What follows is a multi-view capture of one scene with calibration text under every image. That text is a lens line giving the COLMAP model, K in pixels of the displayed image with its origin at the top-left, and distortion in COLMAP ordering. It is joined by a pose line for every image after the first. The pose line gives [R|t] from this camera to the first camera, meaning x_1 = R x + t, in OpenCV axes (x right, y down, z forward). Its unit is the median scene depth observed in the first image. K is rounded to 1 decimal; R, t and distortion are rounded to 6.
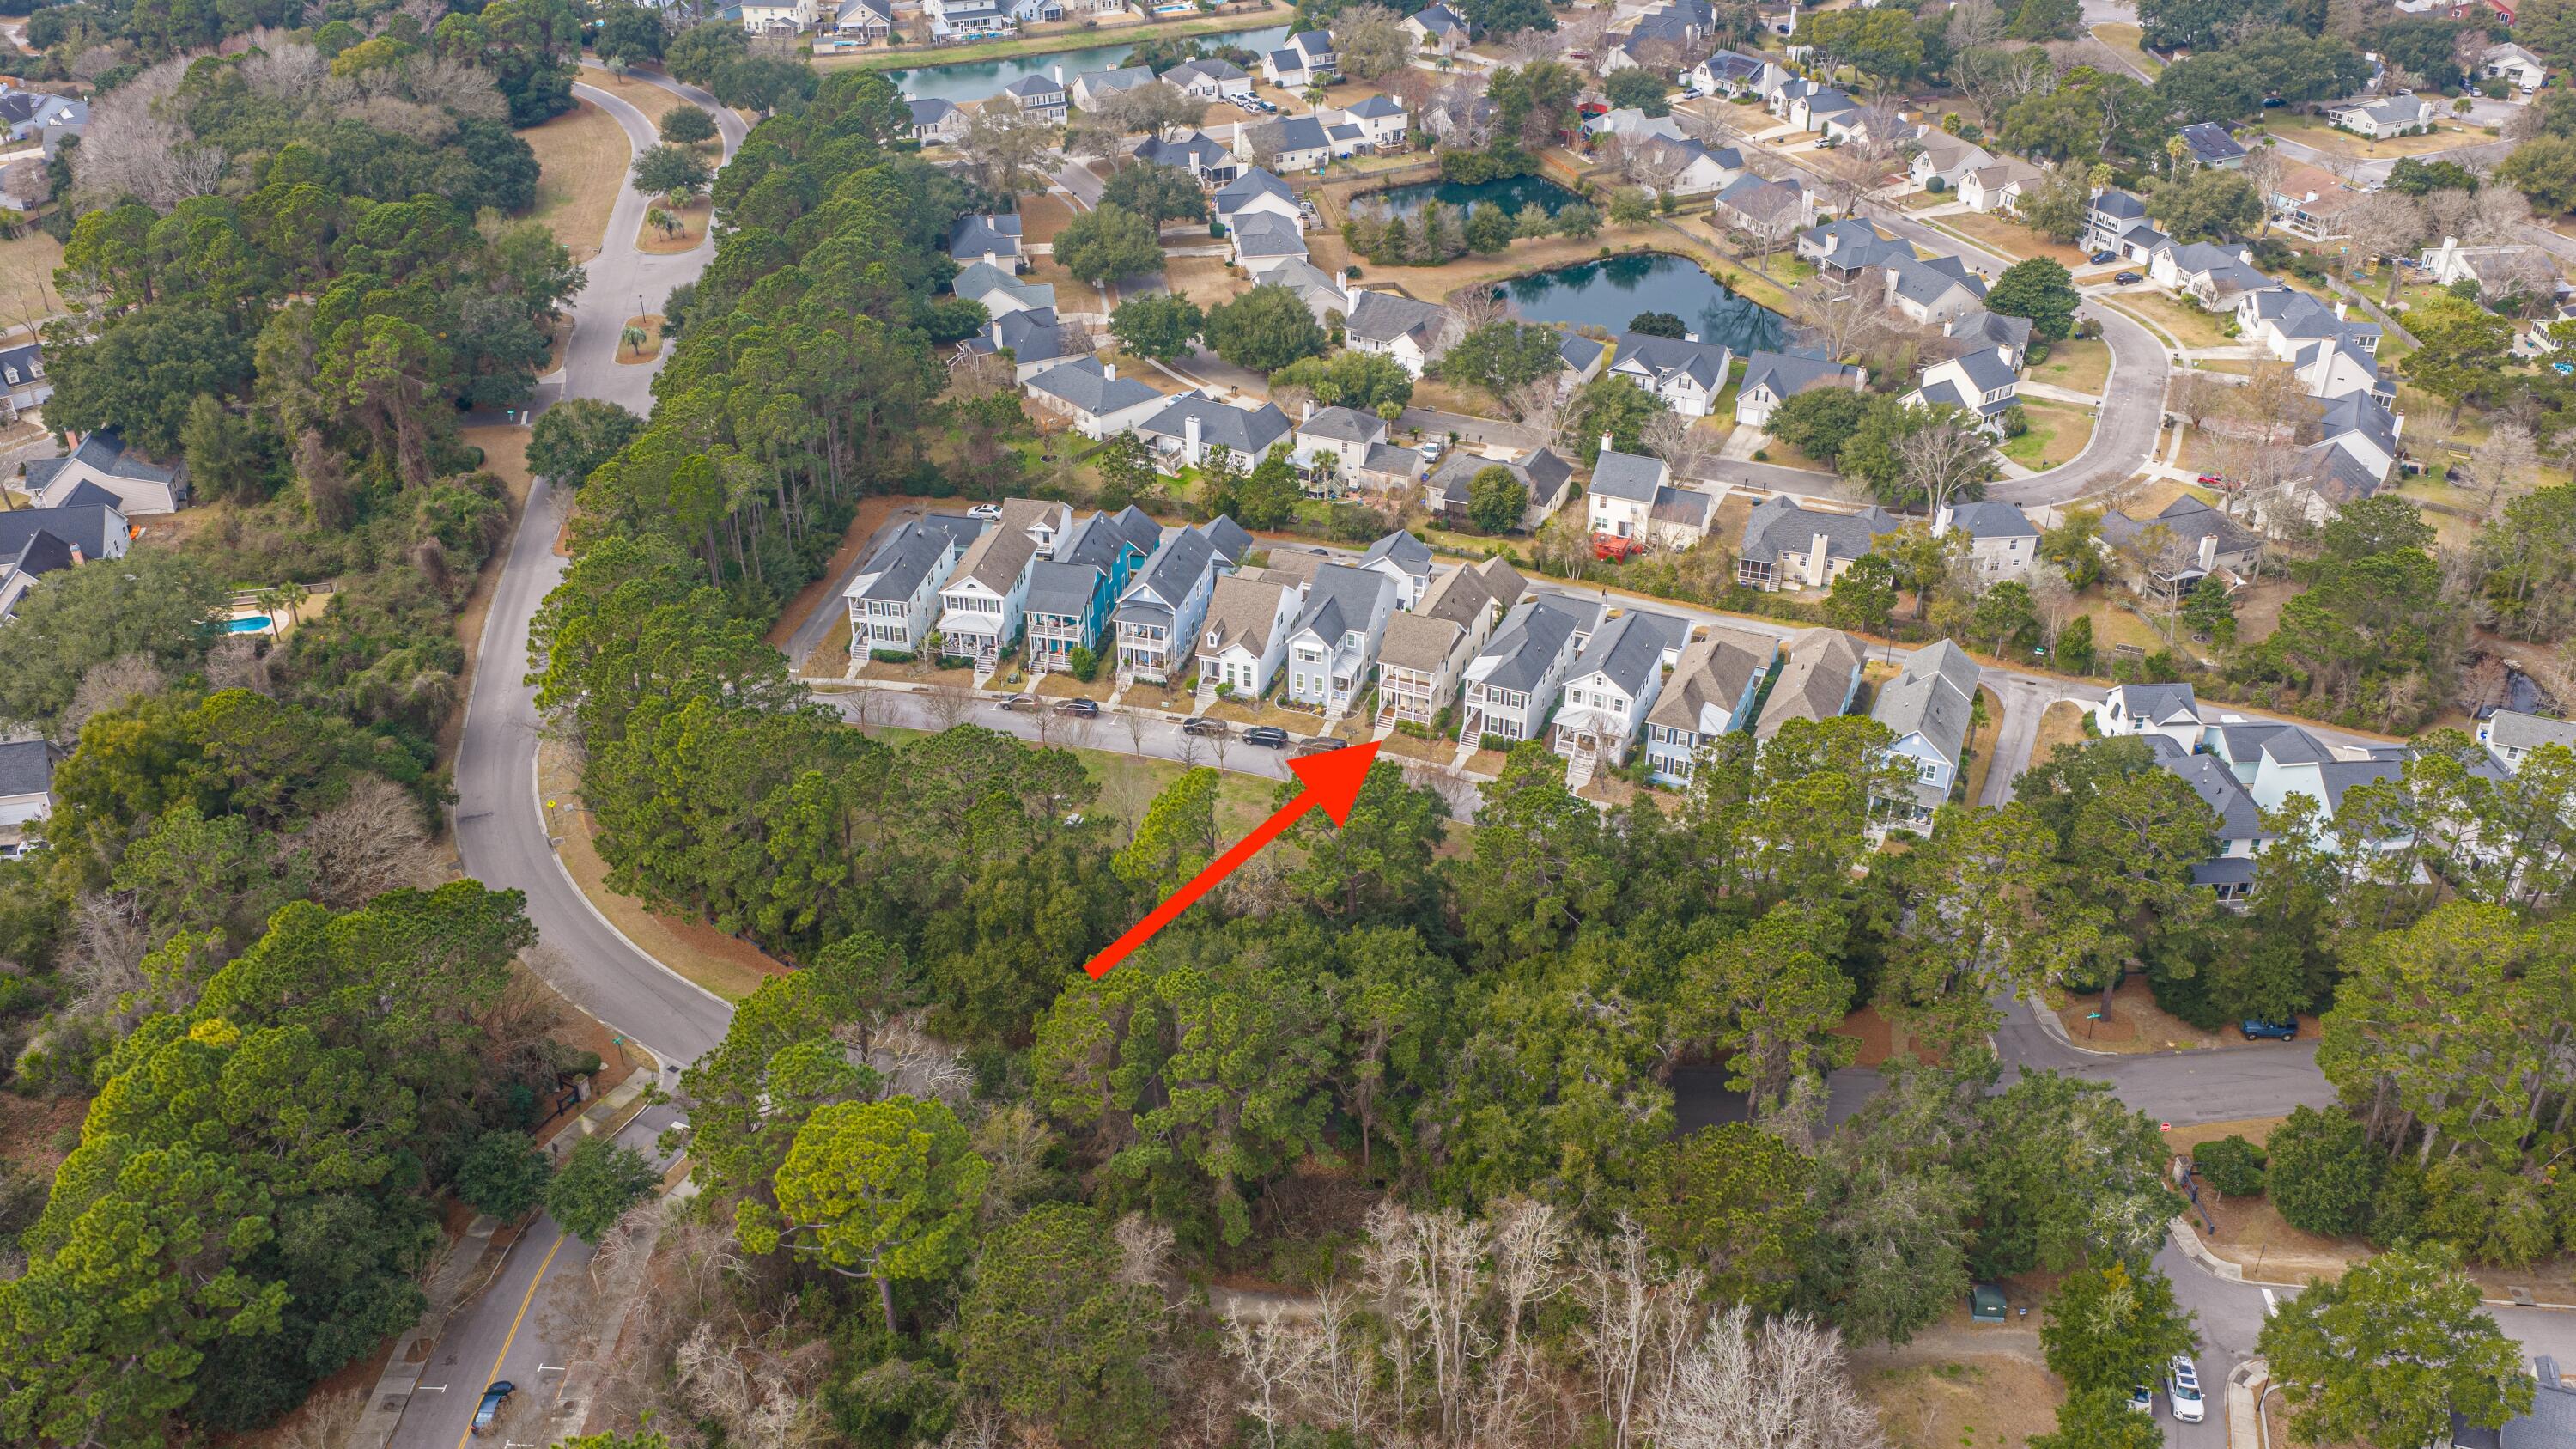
lens RADIAL K [[2128.1, 0, 1288.7], [0, 2128.1, 723.8], [0, 0, 1]] dist [0.027082, -0.055440]
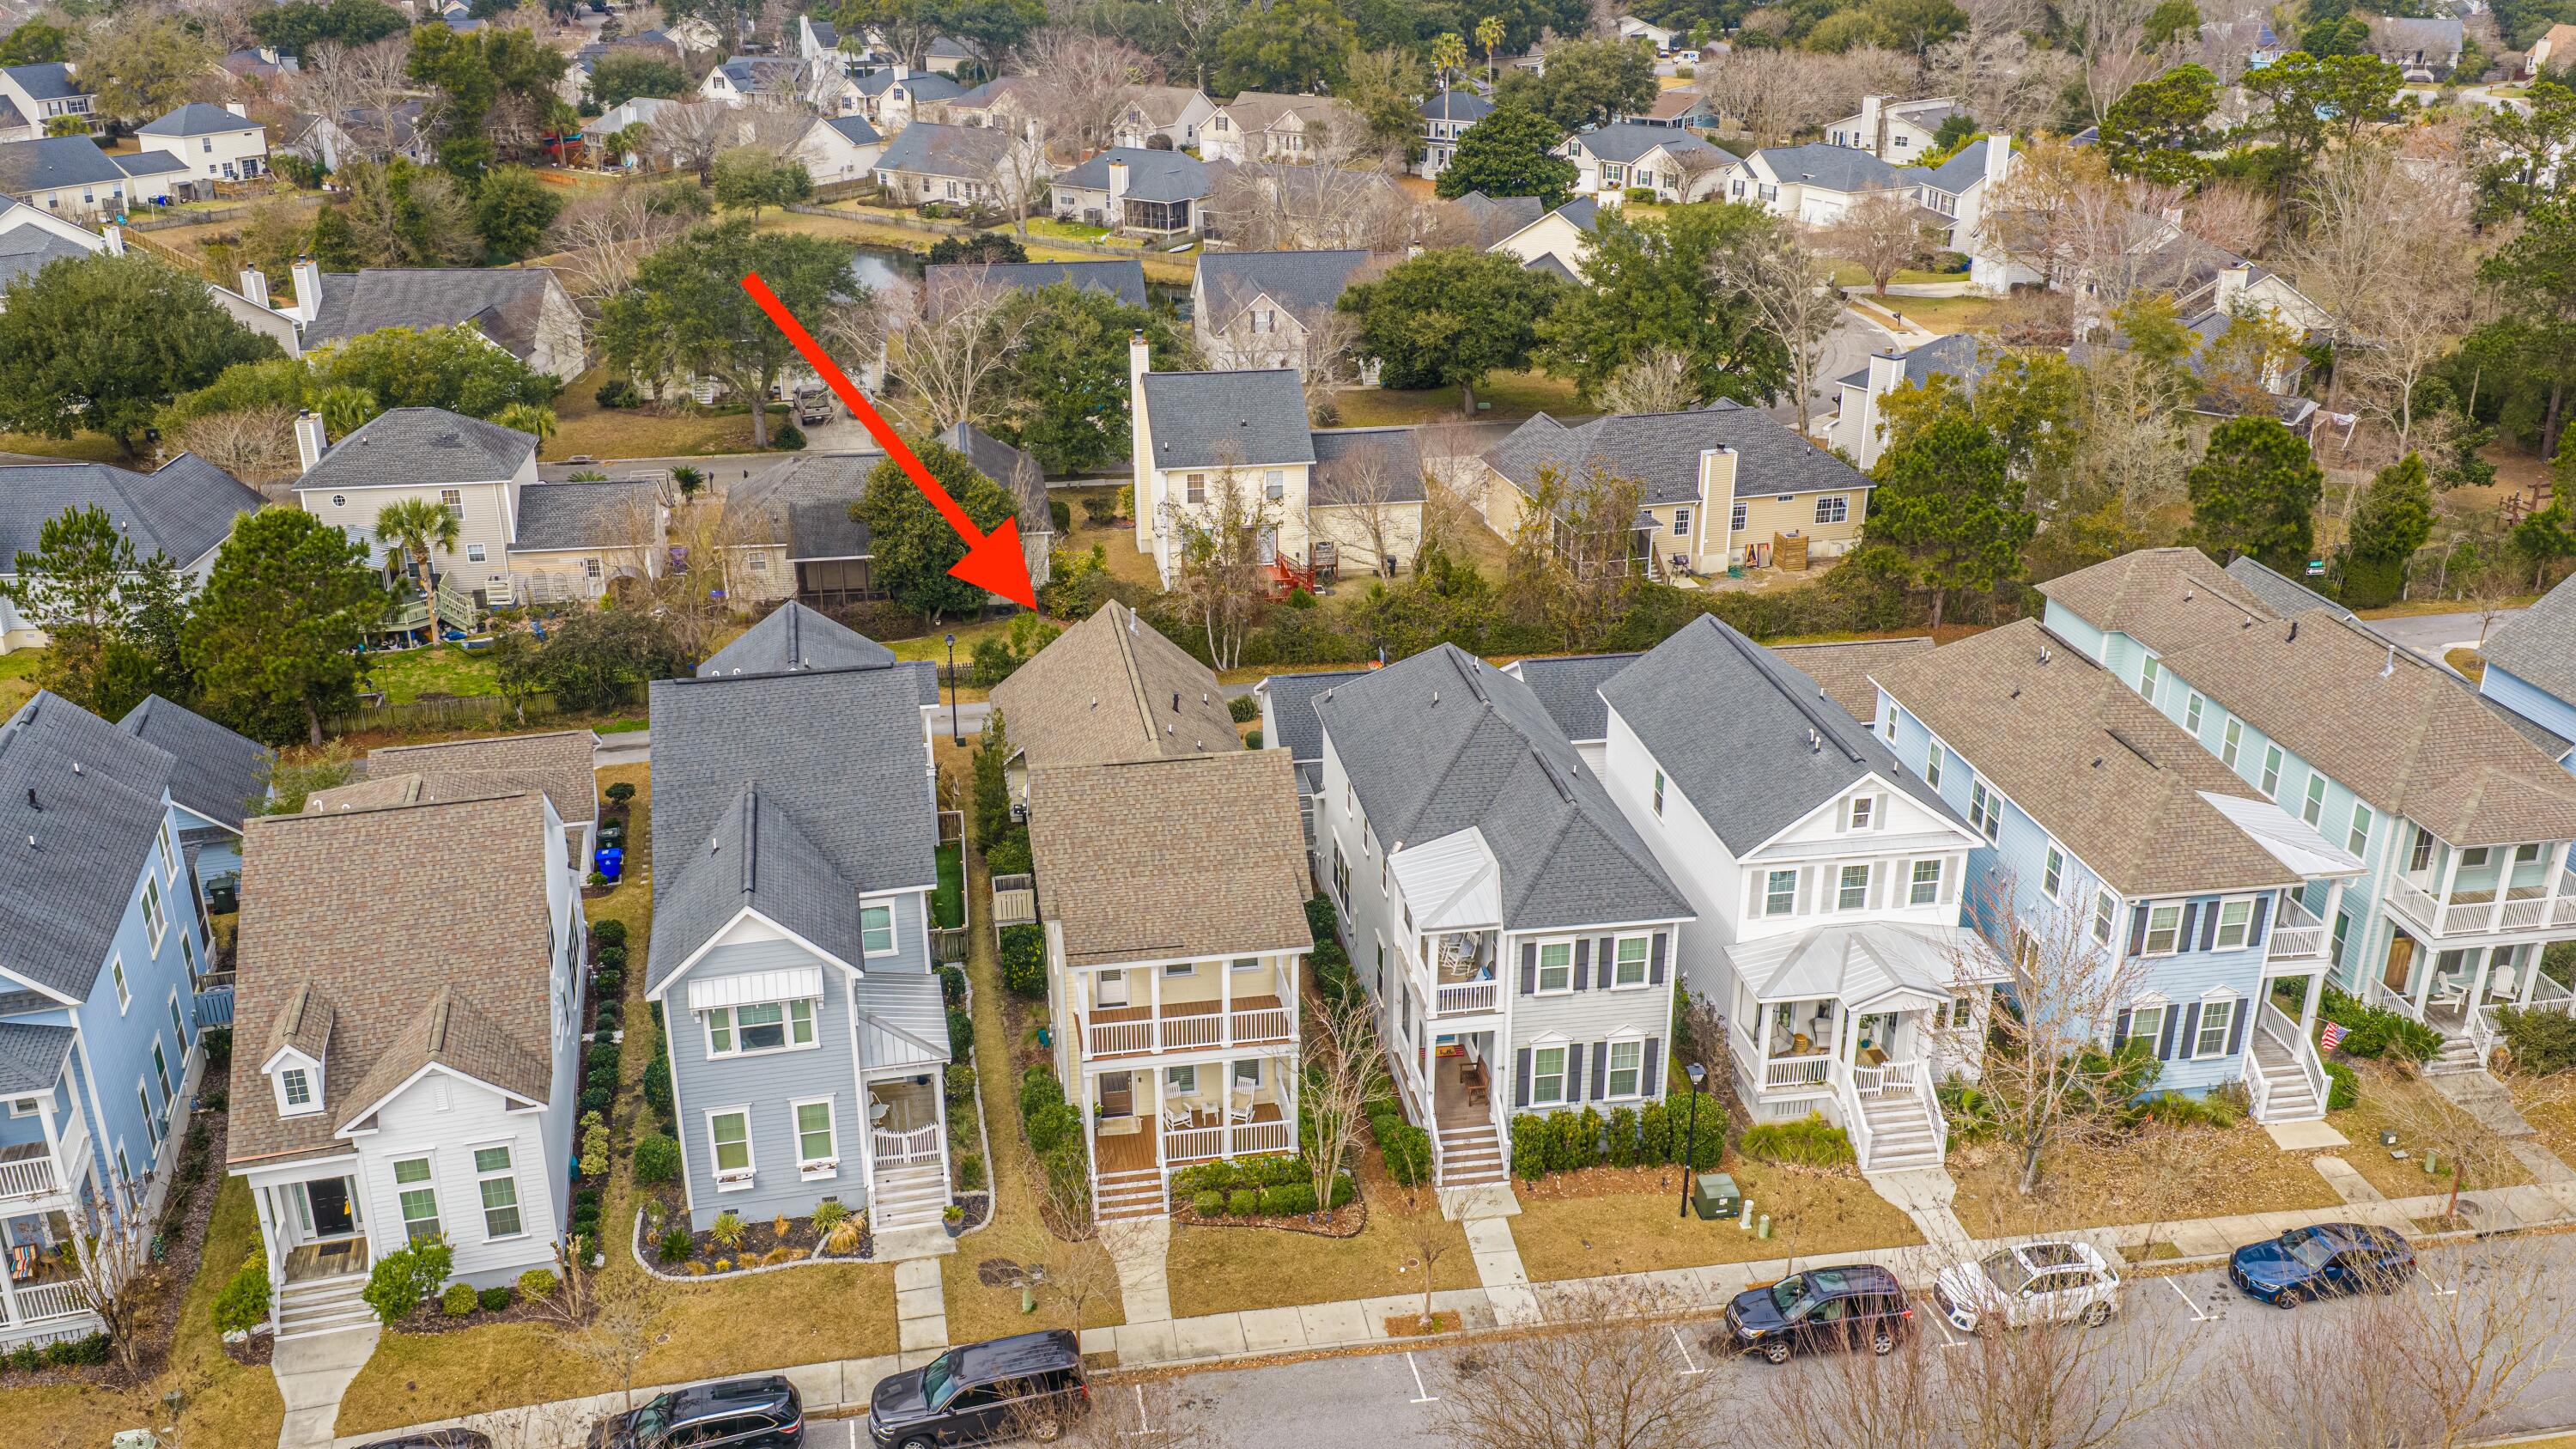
lens RADIAL K [[2128.1, 0, 1289.9], [0, 2128.1, 728.4], [0, 0, 1]] dist [0.027082, -0.055440]
pose [[0.841889, -0.205515, 0.498986, -0.047574], [0.279110, 0.957193, -0.076680, -0.026057], [-0.461867, 0.203828, 0.863211, 0.681128]]
